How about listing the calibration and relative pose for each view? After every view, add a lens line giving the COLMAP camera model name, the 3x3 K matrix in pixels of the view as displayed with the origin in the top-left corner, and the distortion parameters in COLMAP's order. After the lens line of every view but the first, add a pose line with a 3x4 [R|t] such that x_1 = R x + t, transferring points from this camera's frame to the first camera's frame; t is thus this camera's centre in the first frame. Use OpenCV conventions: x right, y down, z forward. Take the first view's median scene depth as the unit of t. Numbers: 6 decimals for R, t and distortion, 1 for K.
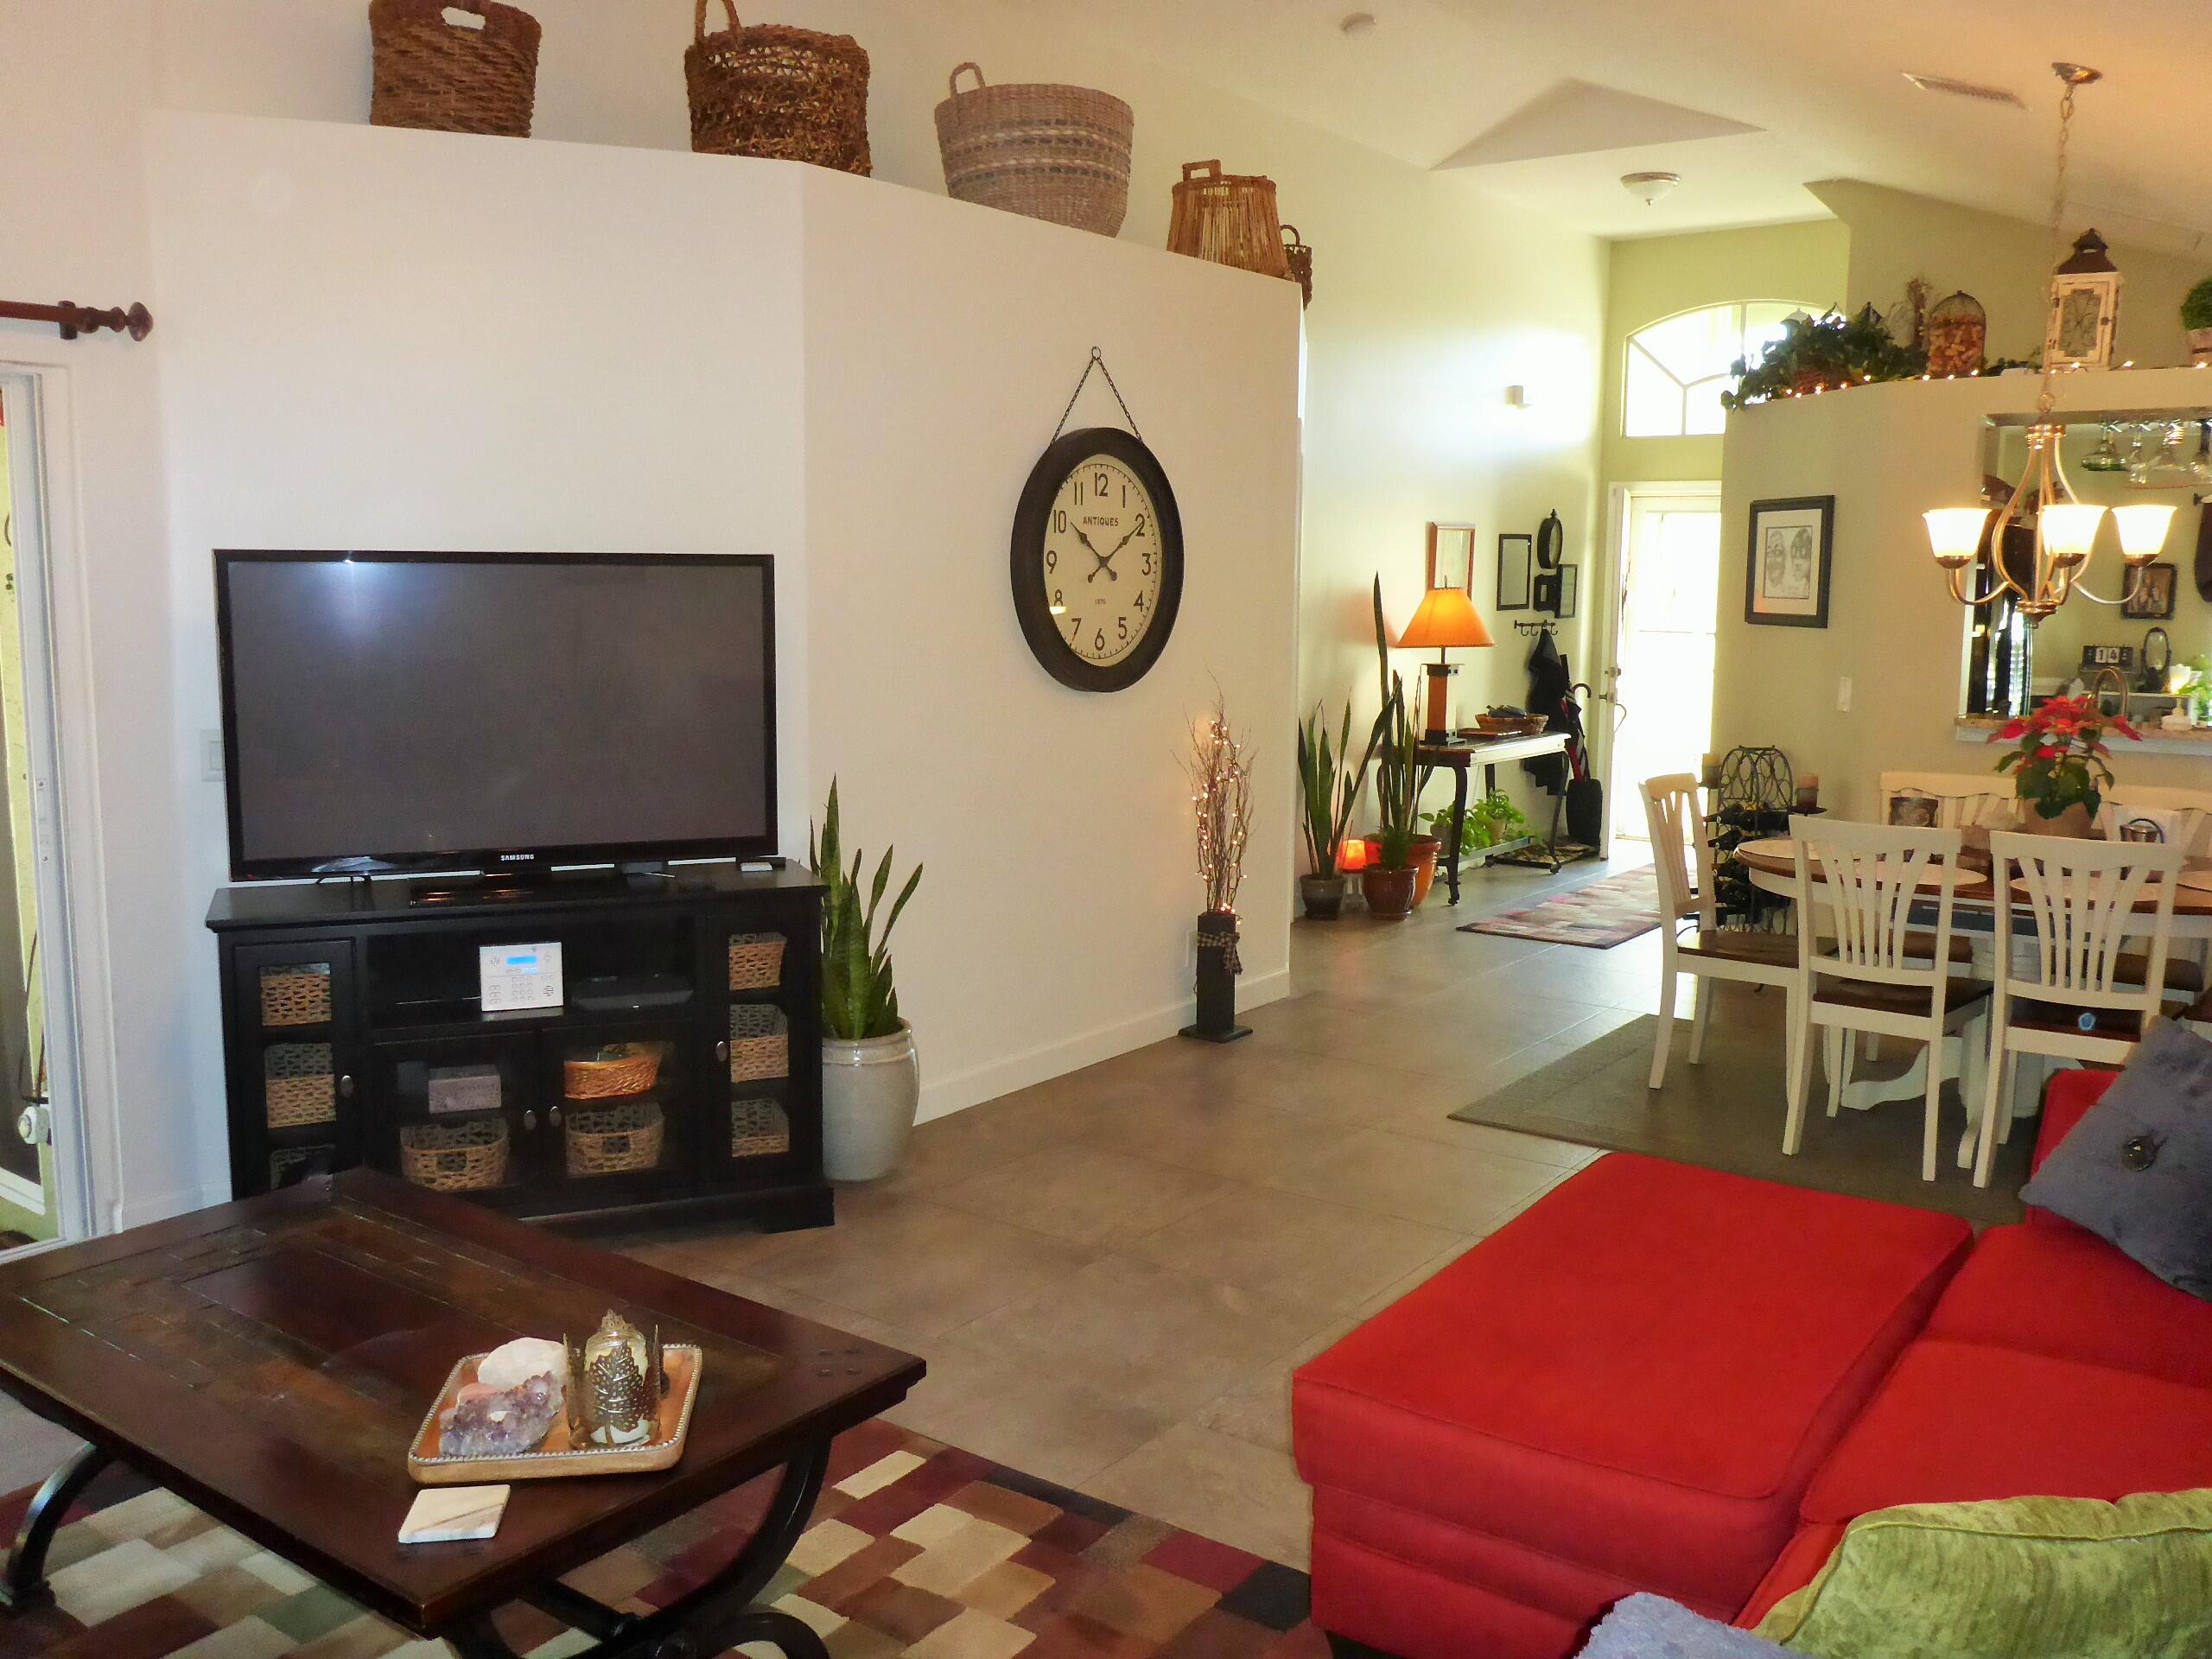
lens RADIAL K [[1856.7, 0, 1103.8], [0, 1856.7, 833.9], [0, 0, 1]] dist [-0.040377, 0.009809]
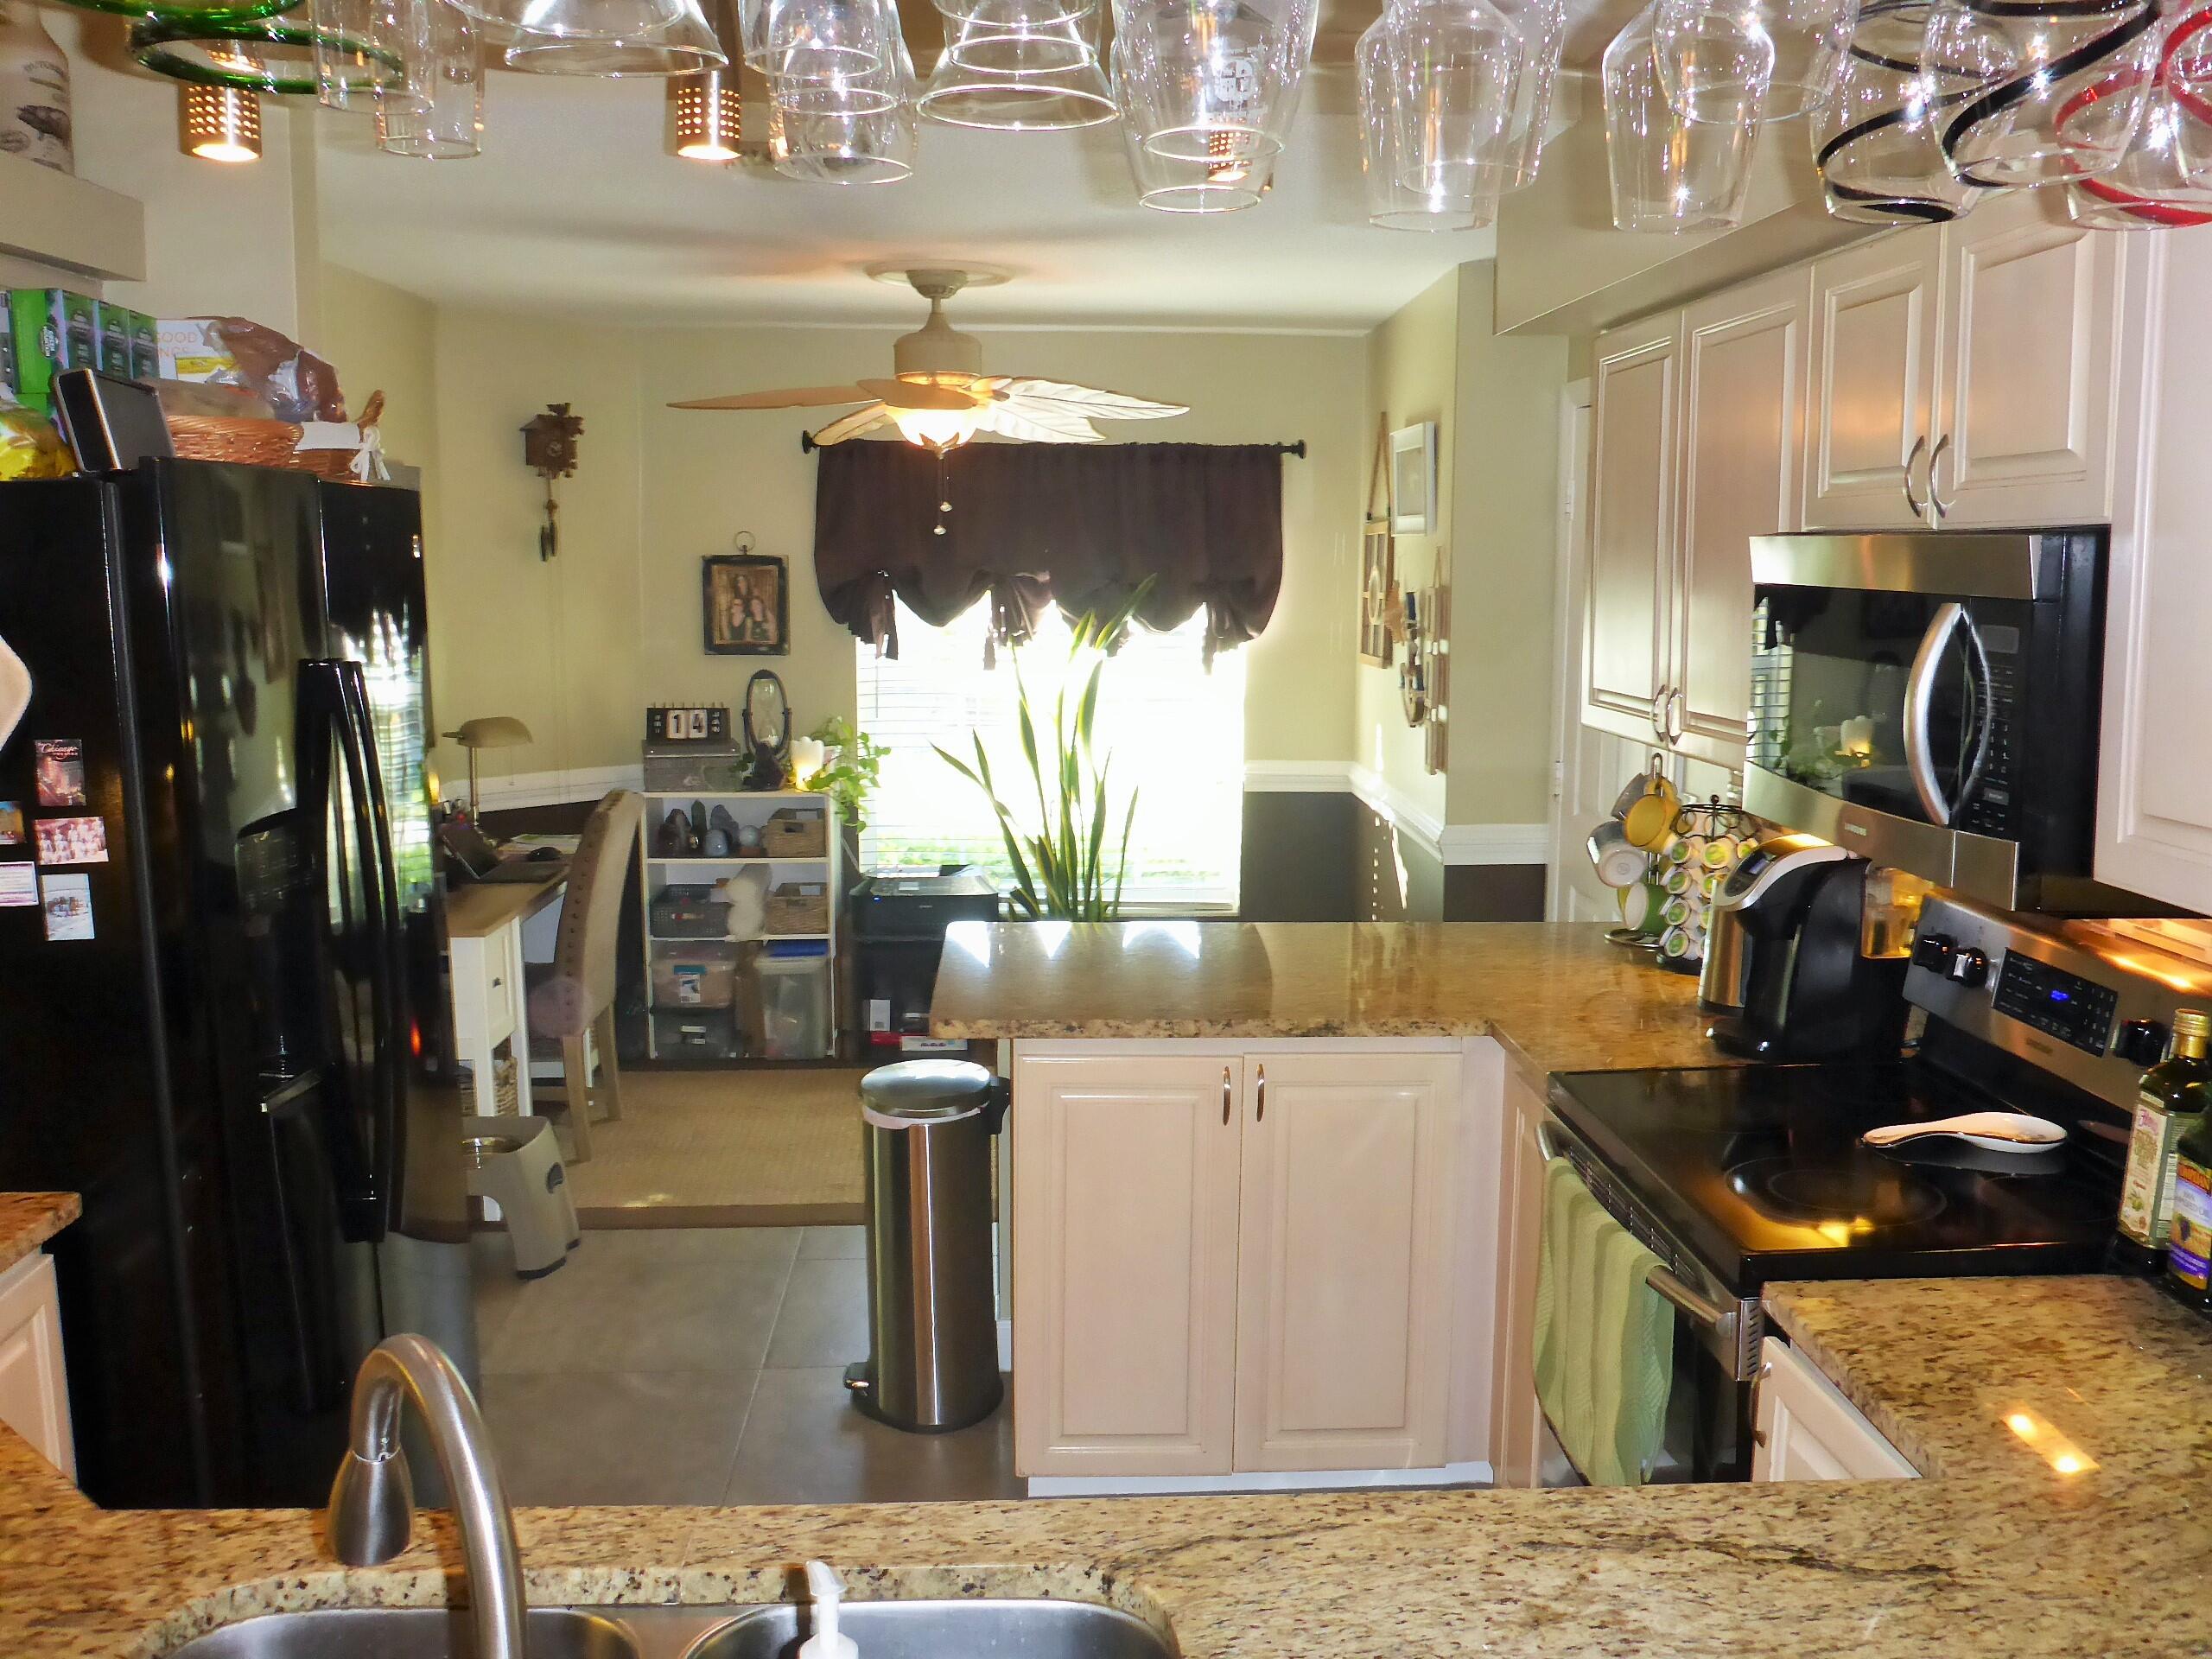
lens RADIAL K [[1856.7, 0, 1121.2], [0, 1856.7, 815.3], [0, 0, 1]] dist [-0.040377, 0.009809]
pose [[0.770743, -0.090716, 0.630656, 0.625453], [0.085794, 0.995574, 0.038355, -0.170831], [-0.631344, 0.024545, 0.775114, 1.036231]]
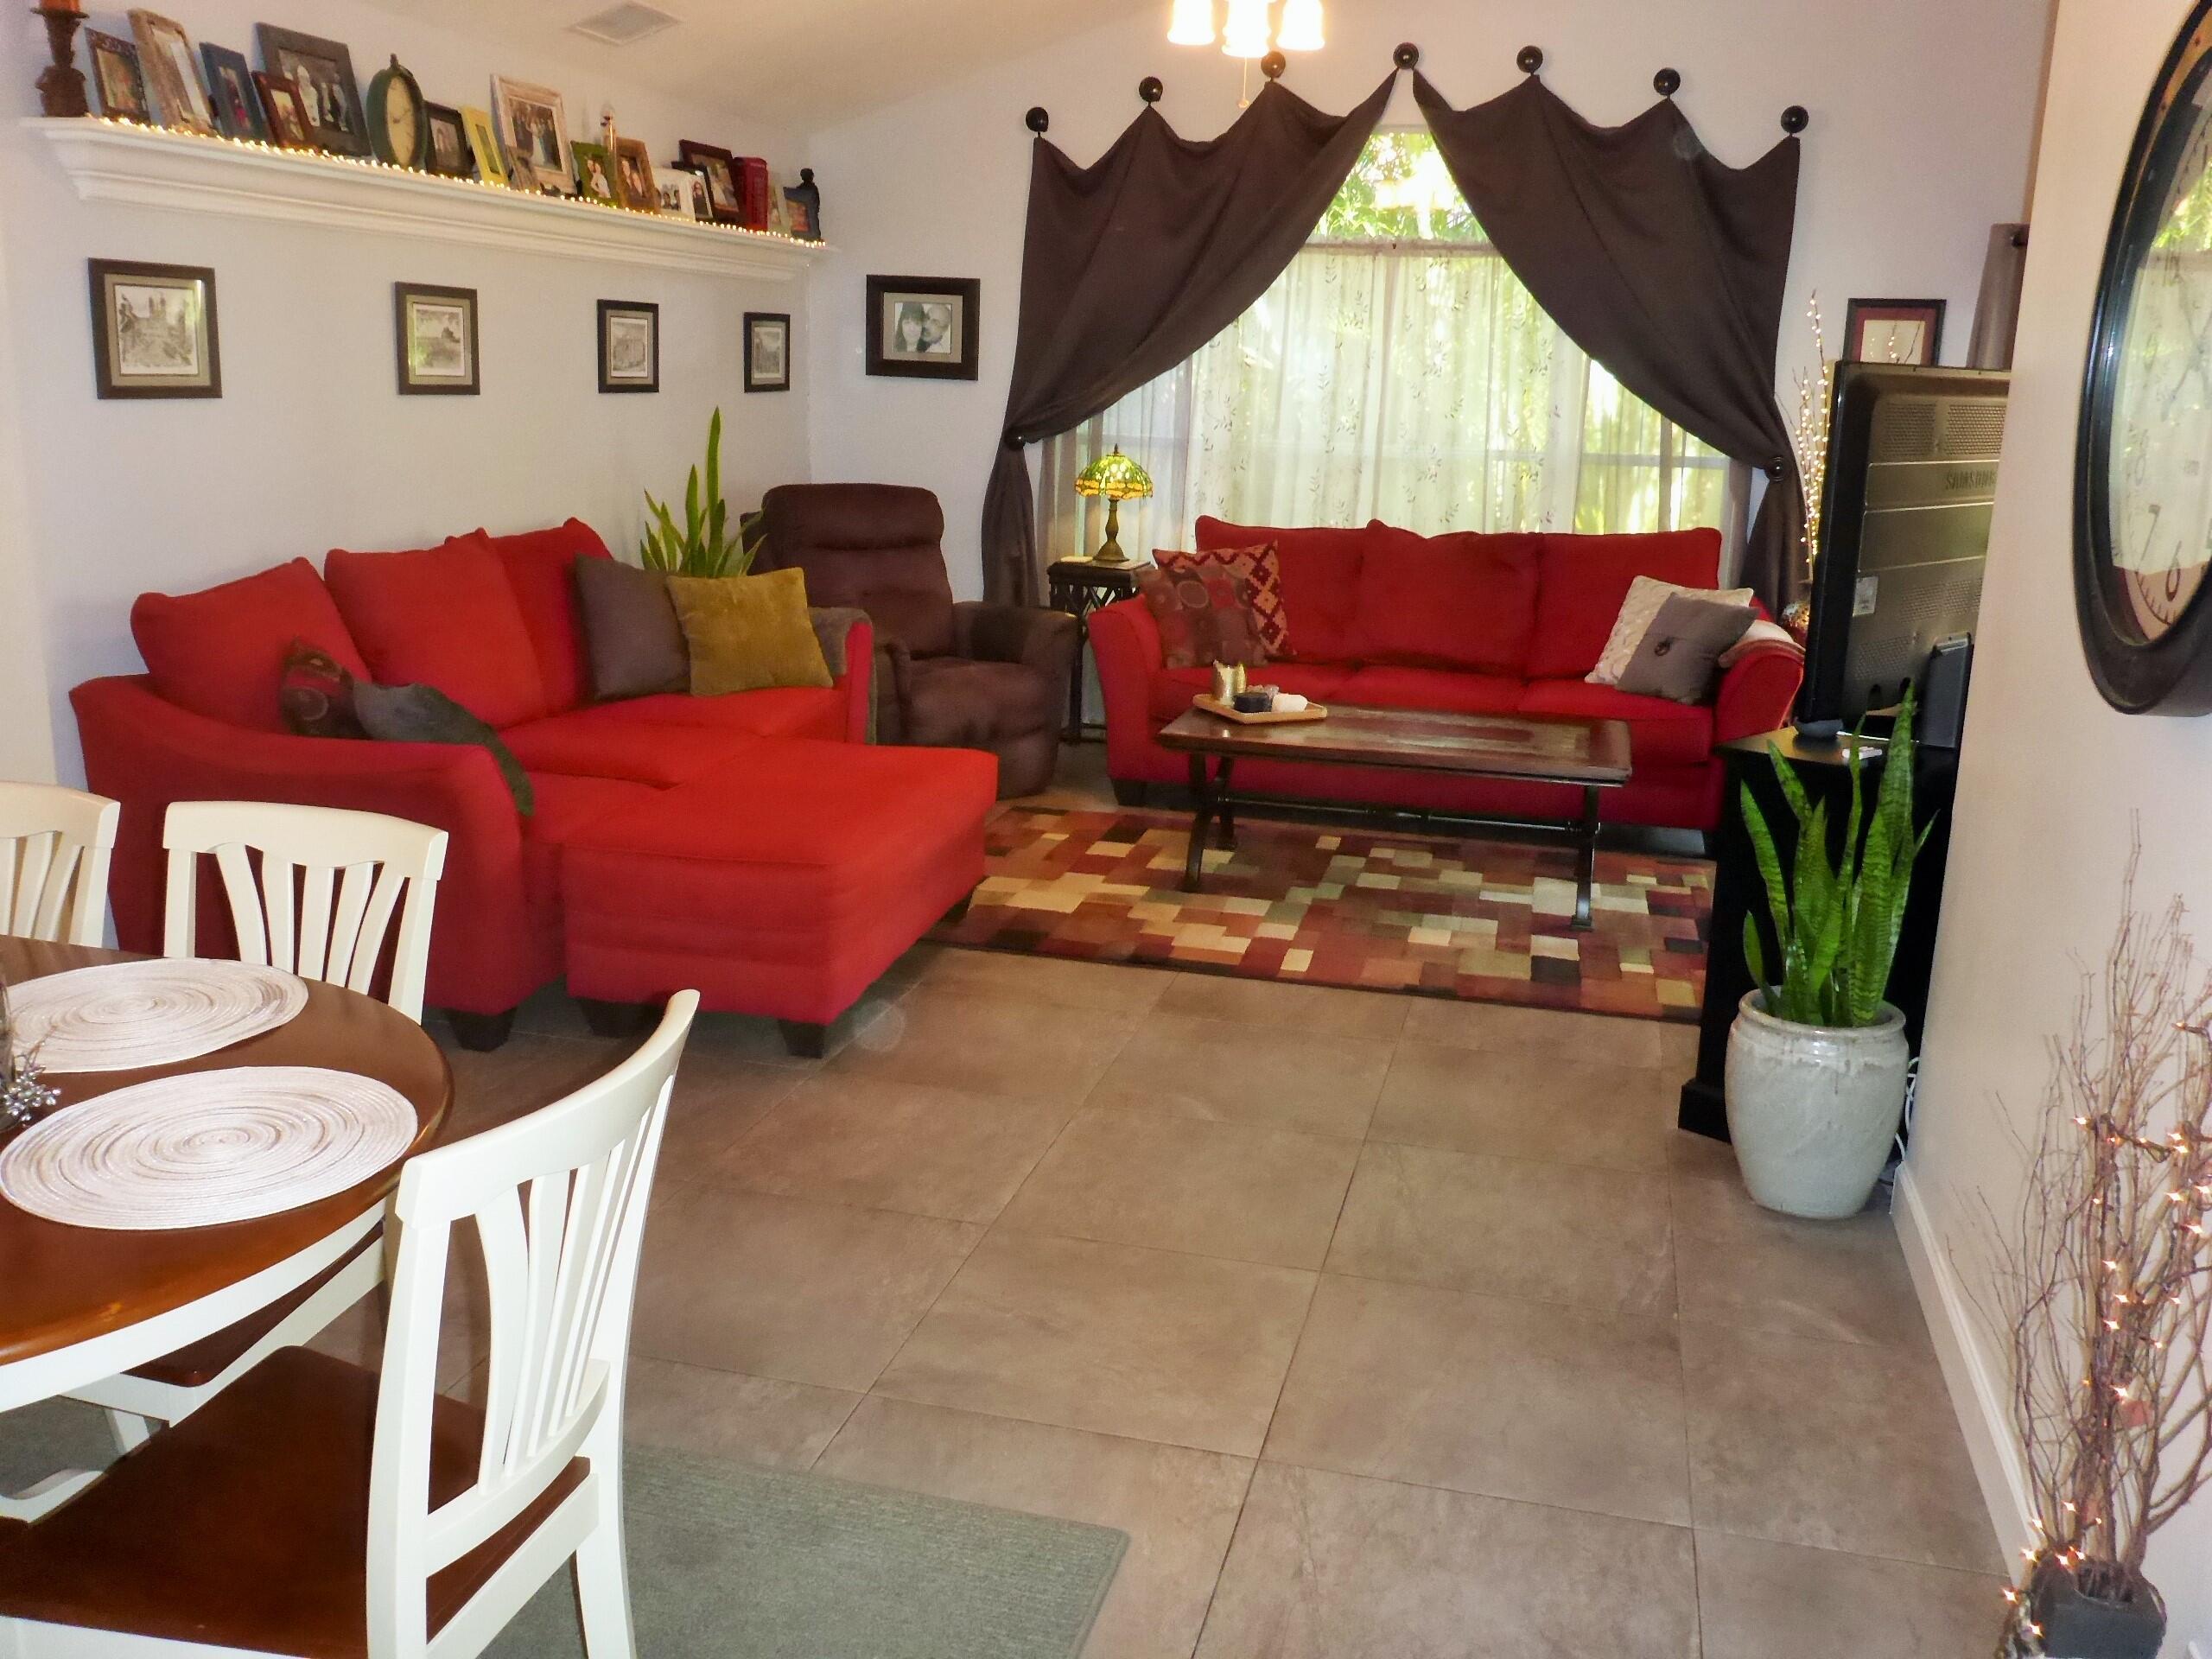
lens RADIAL K [[1856.7, 0, 1108.7], [0, 1856.7, 850.2], [0, 0, 1]] dist [-0.040377, 0.009809]
pose [[-0.929694, 0.060888, -0.363265, 0.353018], [-0.084538, 0.924641, 0.371338, -0.181483], [0.358500, 0.375940, -0.854486, 1.353025]]
